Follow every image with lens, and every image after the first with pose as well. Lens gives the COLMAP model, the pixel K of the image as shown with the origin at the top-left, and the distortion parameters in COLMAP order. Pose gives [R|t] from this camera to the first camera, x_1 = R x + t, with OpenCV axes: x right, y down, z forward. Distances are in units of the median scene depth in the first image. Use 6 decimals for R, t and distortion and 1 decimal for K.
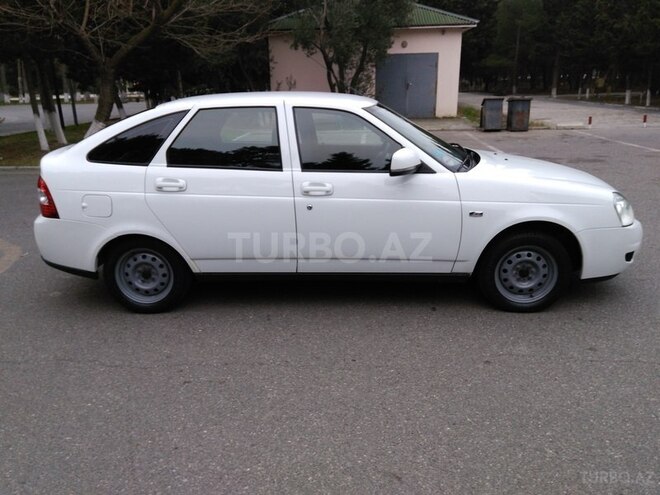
lens RADIAL K [[523.9, 0, 316.9], [0, 523.9, 240.9], [0, 0, 1]] dist [0.082494, -0.097855]
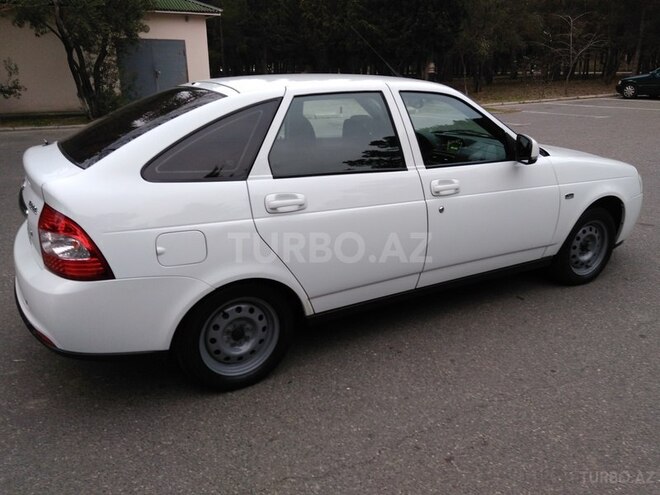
lens RADIAL K [[523.9, 0, 326.7], [0, 523.9, 241.3], [0, 0, 1]] dist [0.082494, -0.097855]
pose [[0.843231, -0.151612, 0.515728, -0.564687], [0.143271, 0.988085, 0.056221, -0.080274], [-0.518107, 0.026482, 0.854905, 0.338443]]
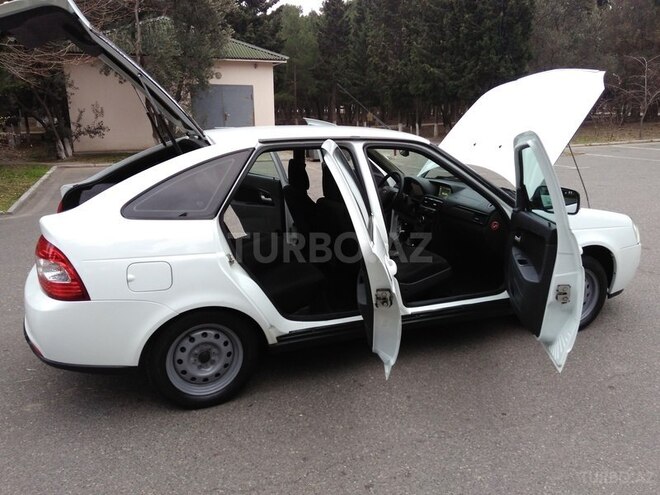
lens RADIAL K [[523.9, 0, 323.8], [0, 523.9, 241.2], [0, 0, 1]] dist [0.082494, -0.097855]
pose [[0.910028, -0.084859, 0.405768, -0.463392], [0.106095, 0.993901, -0.030085, -0.063874], [-0.400740, 0.070428, 0.913481, 0.207358]]
